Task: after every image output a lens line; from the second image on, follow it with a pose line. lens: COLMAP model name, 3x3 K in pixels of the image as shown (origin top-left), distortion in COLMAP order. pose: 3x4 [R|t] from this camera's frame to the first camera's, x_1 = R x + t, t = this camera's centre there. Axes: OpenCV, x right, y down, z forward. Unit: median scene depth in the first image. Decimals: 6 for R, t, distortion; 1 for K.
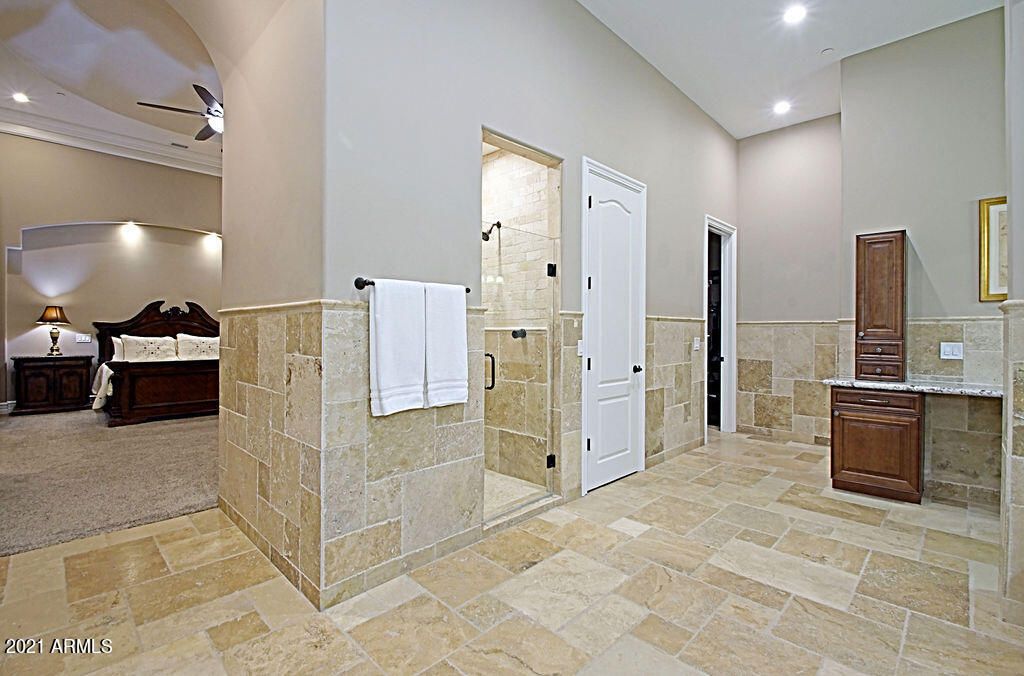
lens RADIAL K [[461.3, 0, 497.2], [0, 461.3, 331.1], [0, 0, 1]] dist [0.000437, -0.000974]
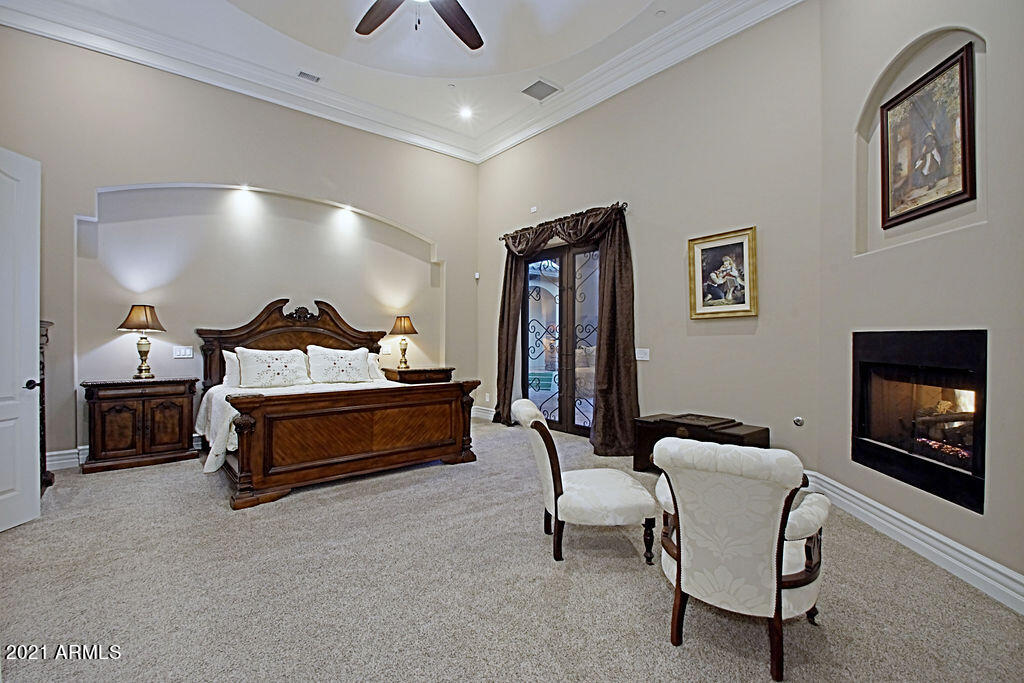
lens RADIAL K [[461.3, 0, 526.1], [0, 461.3, 340.2], [0, 0, 1]] dist [0.000437, -0.000974]
pose [[0.997751, 0.000296, -0.067033, -0.355144], [-0.000067, 0.999994, 0.003419, -0.004954], [0.067034, -0.003407, 0.997745, 0.363324]]
